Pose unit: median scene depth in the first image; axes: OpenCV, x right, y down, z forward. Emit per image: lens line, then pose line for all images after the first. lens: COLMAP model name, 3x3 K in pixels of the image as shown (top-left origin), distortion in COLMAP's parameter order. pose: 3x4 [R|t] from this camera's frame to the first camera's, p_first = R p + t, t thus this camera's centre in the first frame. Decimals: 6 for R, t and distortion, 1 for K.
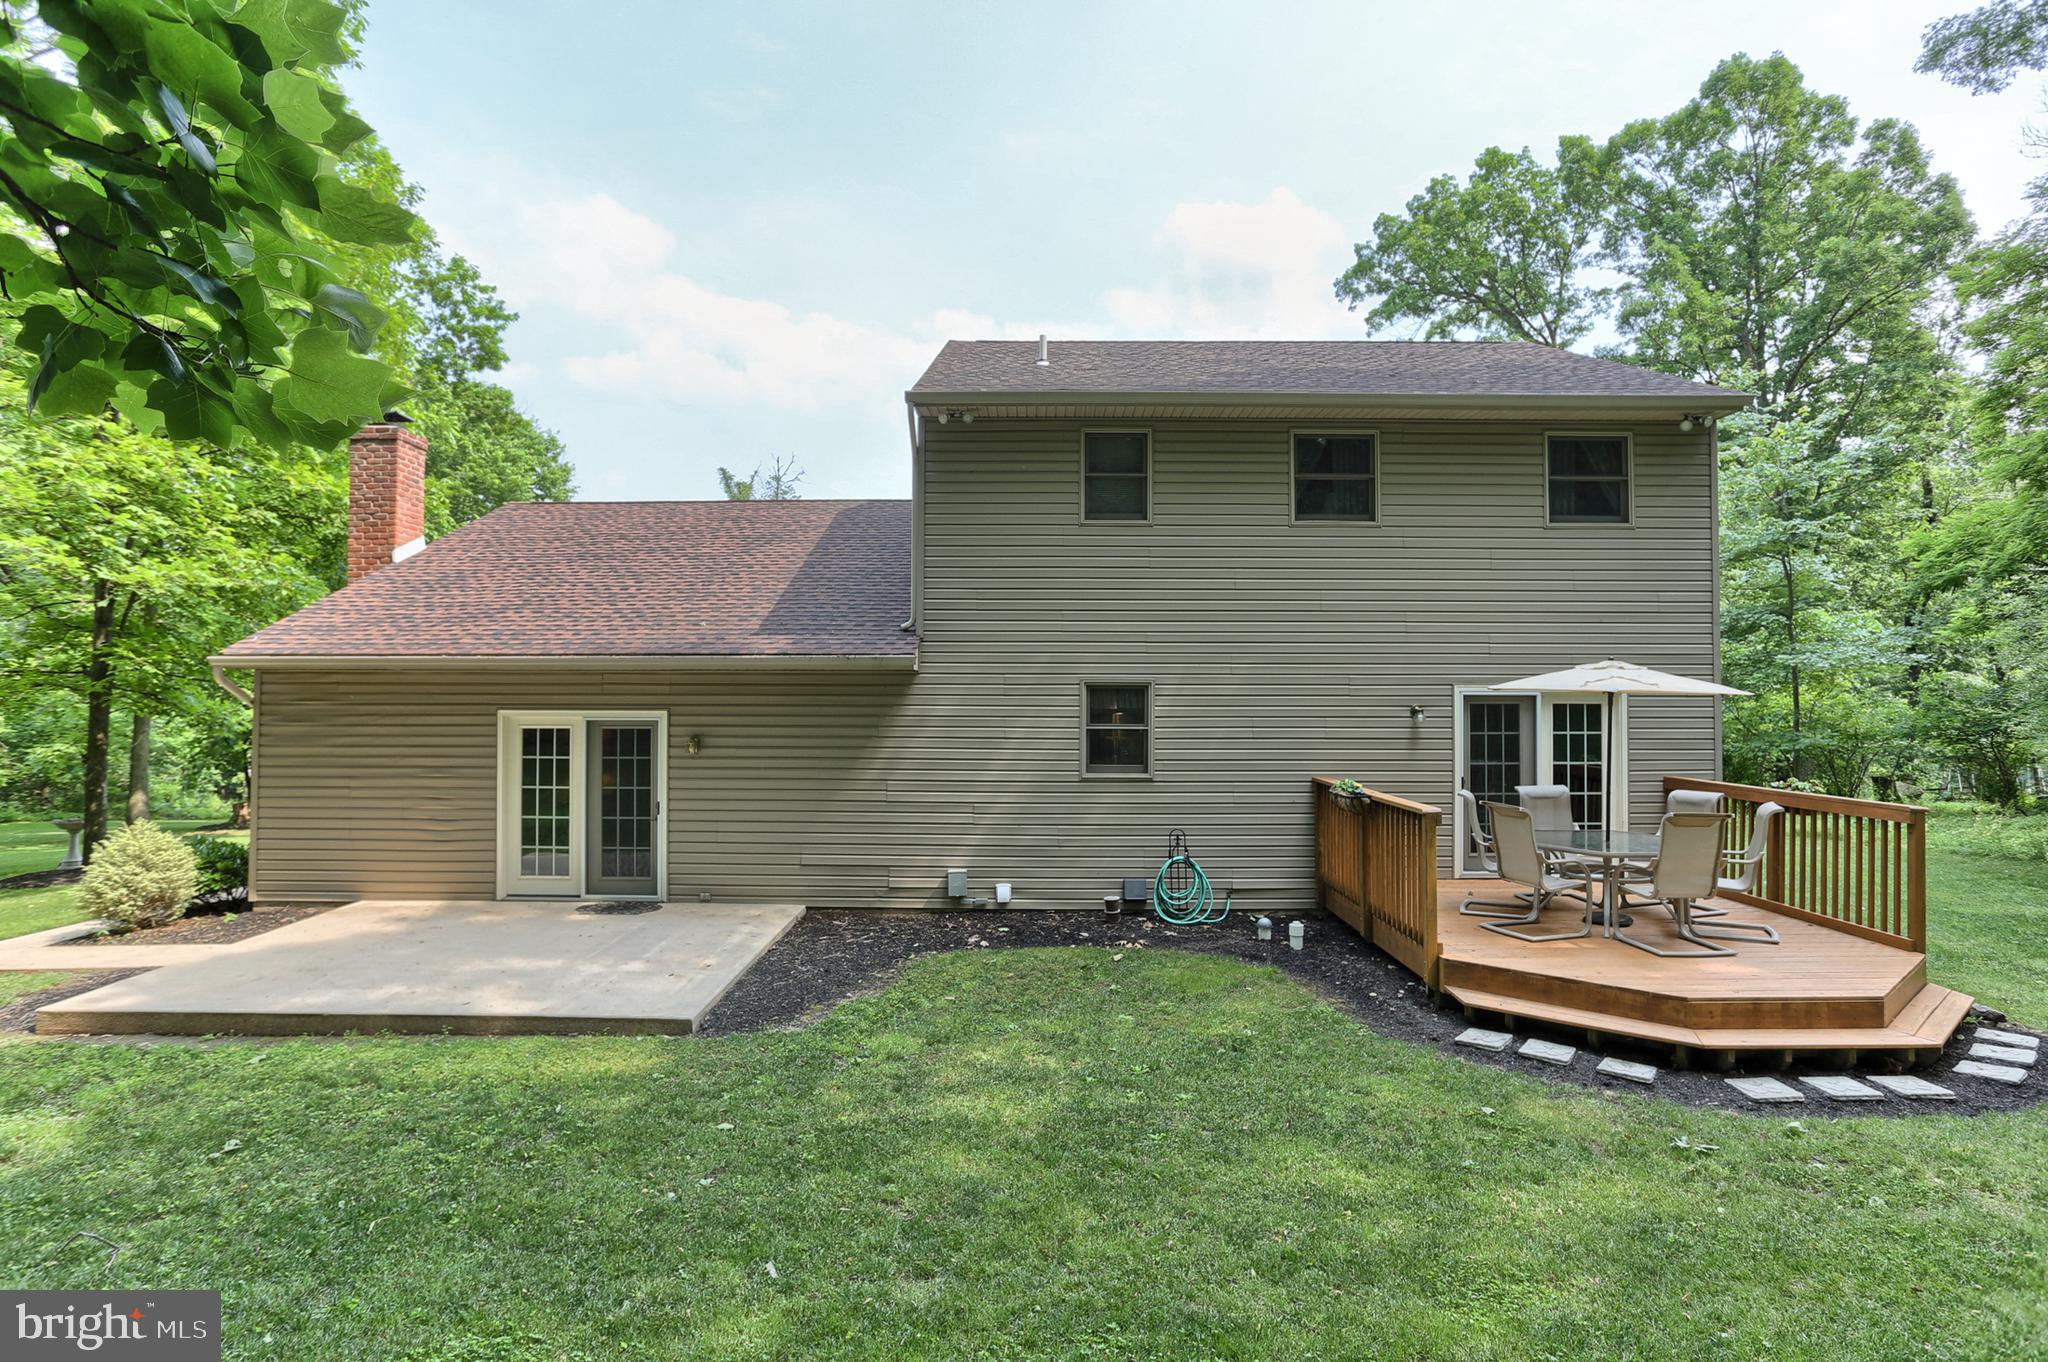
lens RADIAL K [[1027.8, 0, 1024.0], [0, 1027.8, 681.0], [0, 0, 1]] dist [-0.061394, 0.032612]
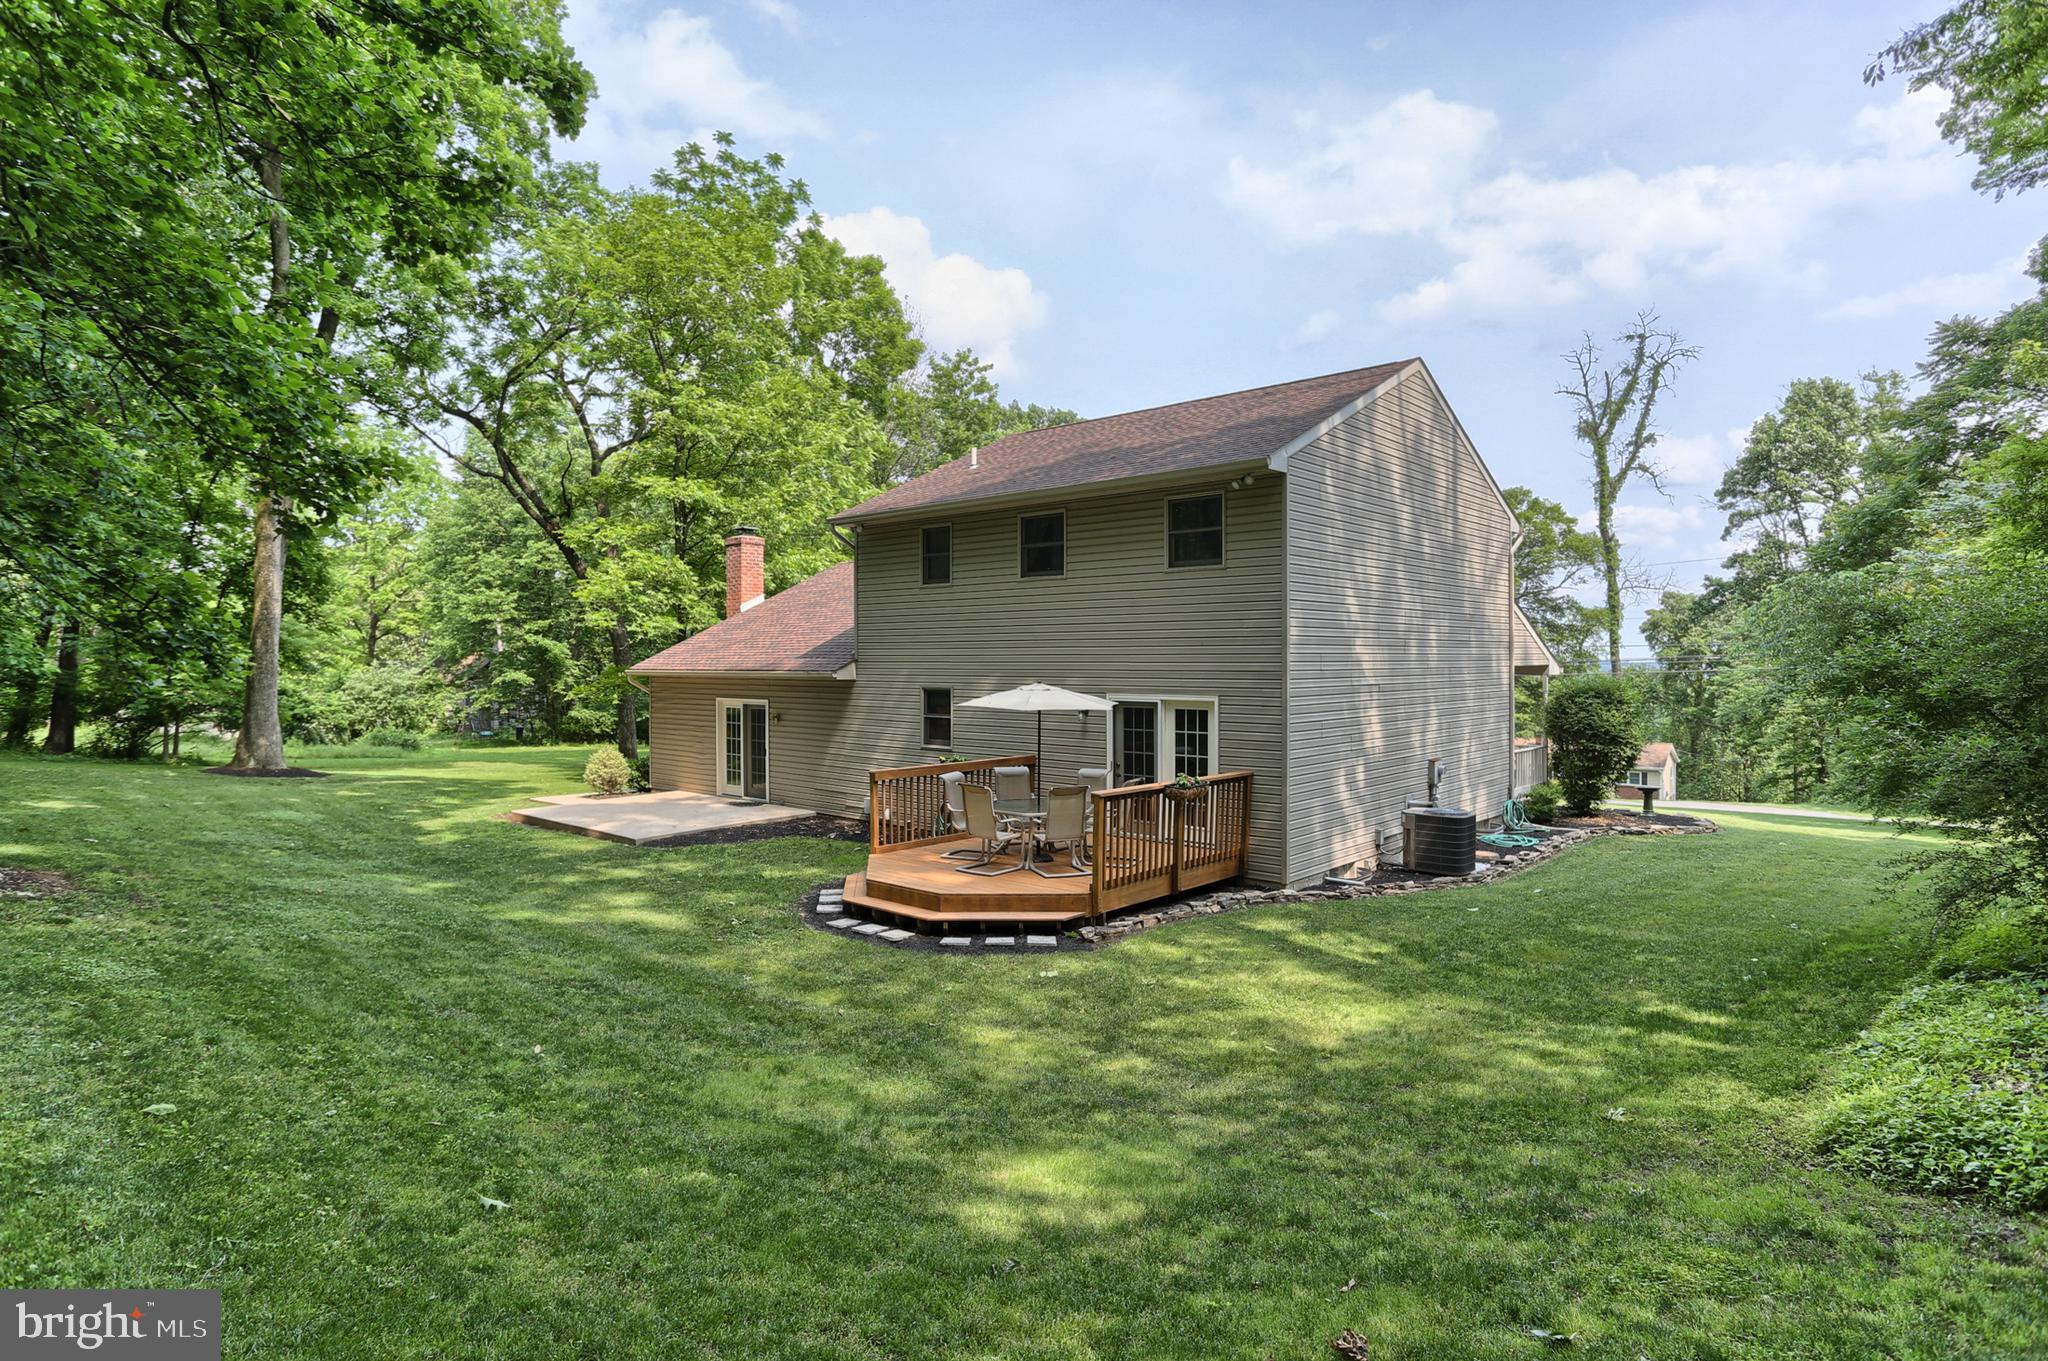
lens RADIAL K [[1106.4, 0, 1024.0], [0, 1106.4, 680.5], [0, 0, 1]] dist [-0.031972, 0.000149]
pose [[0.748590, 0.008339, -0.662981, 1.320166], [0.021929, 0.999062, 0.037327, -0.070288], [0.662671, -0.042481, 0.747705, -0.187038]]
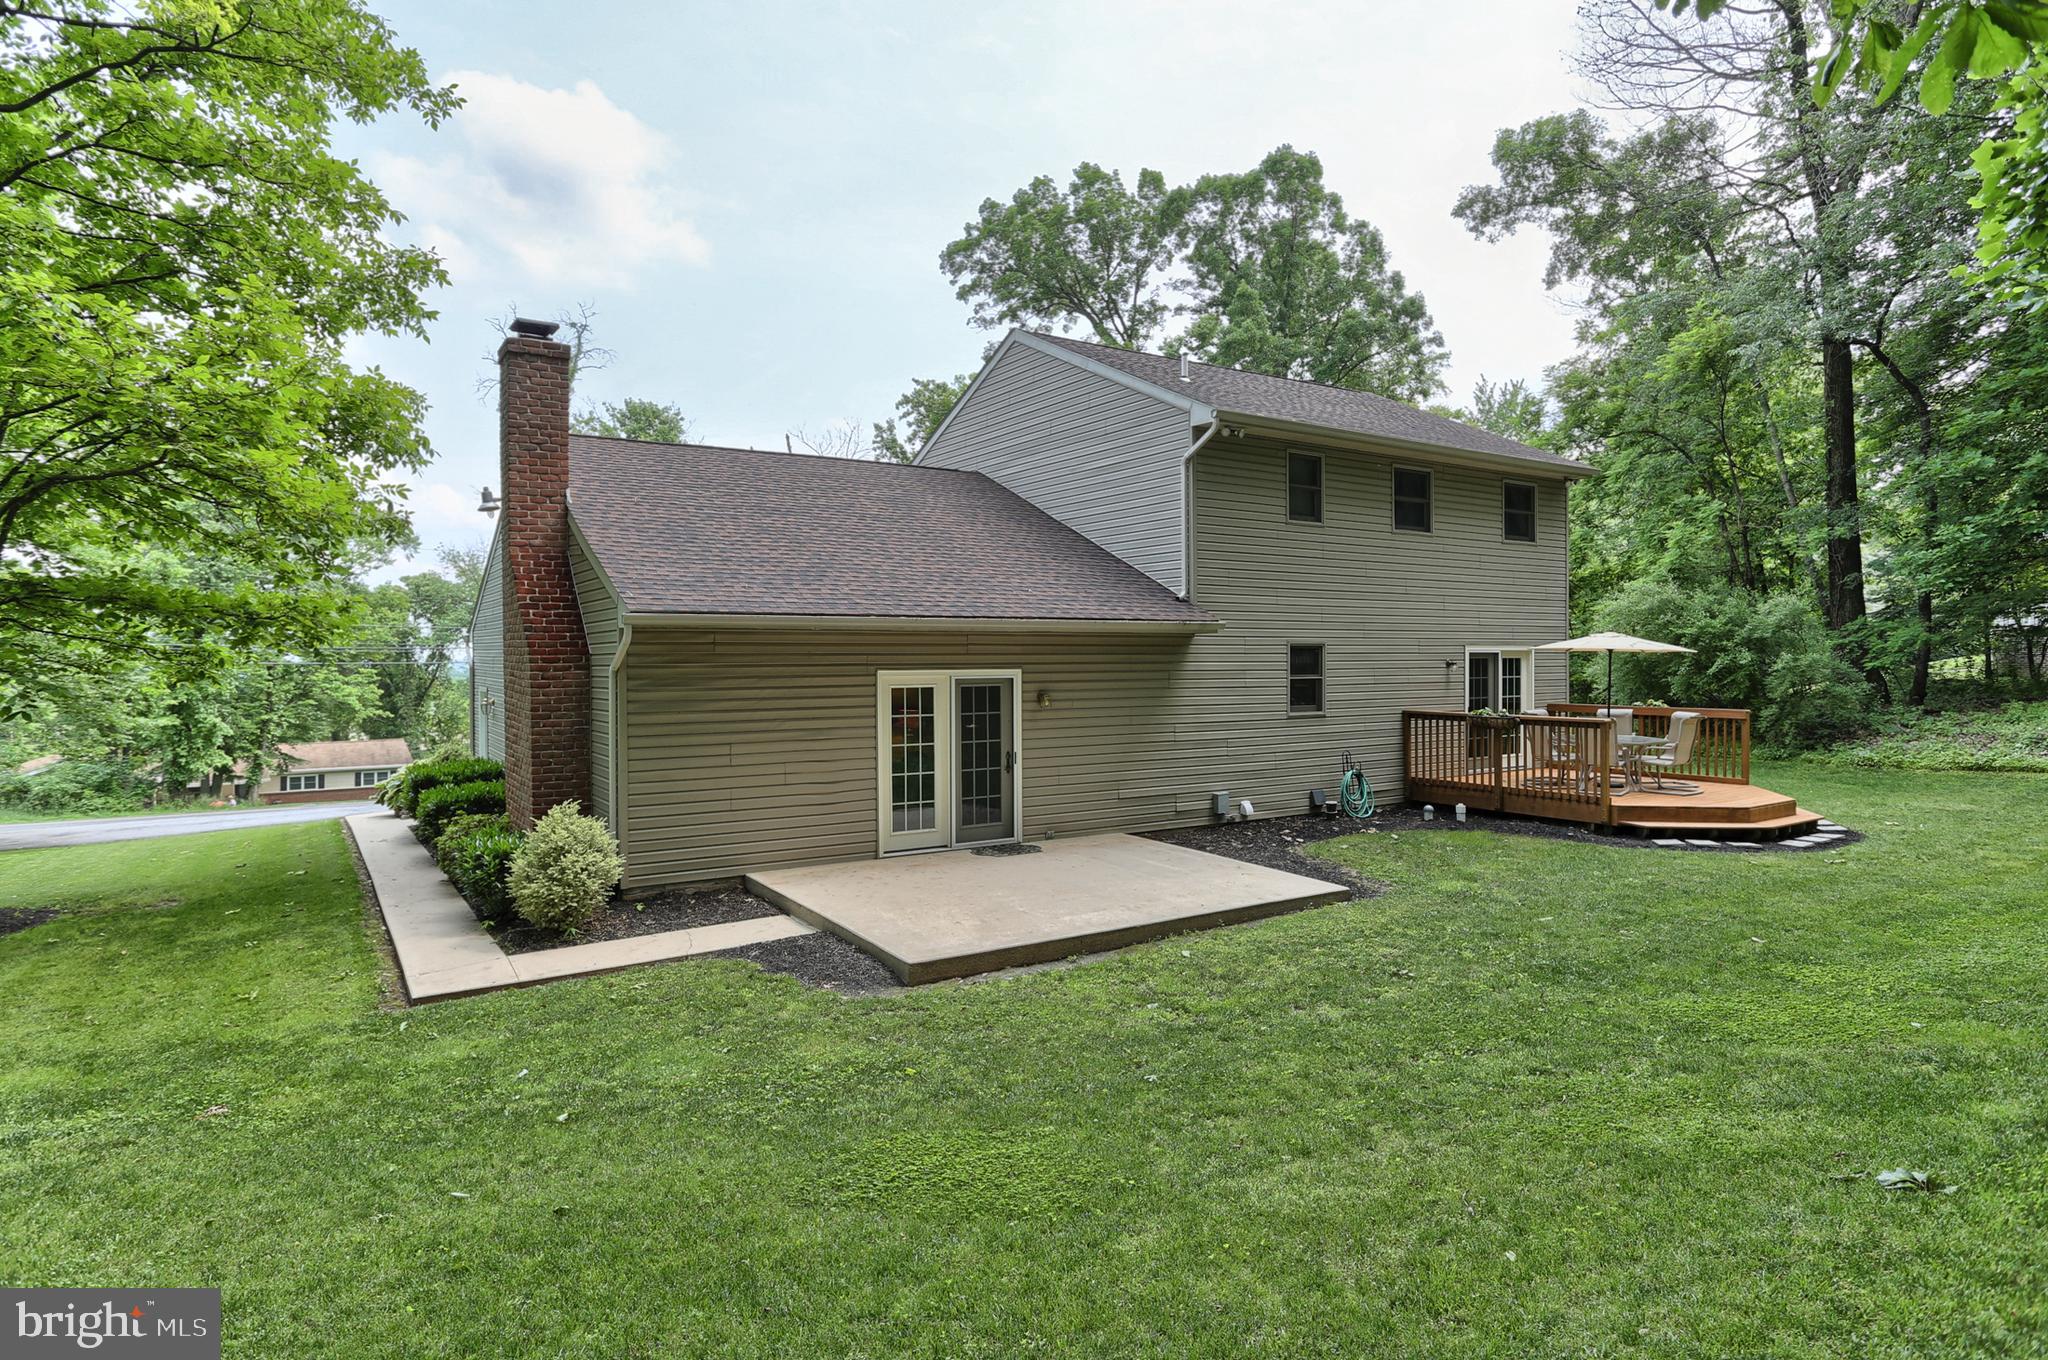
lens RADIAL K [[1106.4, 0, 1024.0], [0, 1106.4, 680.0], [0, 0, 1]] dist [-0.031972, 0.000149]
pose [[0.839126, -0.016545, 0.543685, -0.994535], [-0.003689, 0.999341, 0.036104, -0.002256], [-0.543924, -0.032302, 0.838512, -0.003842]]
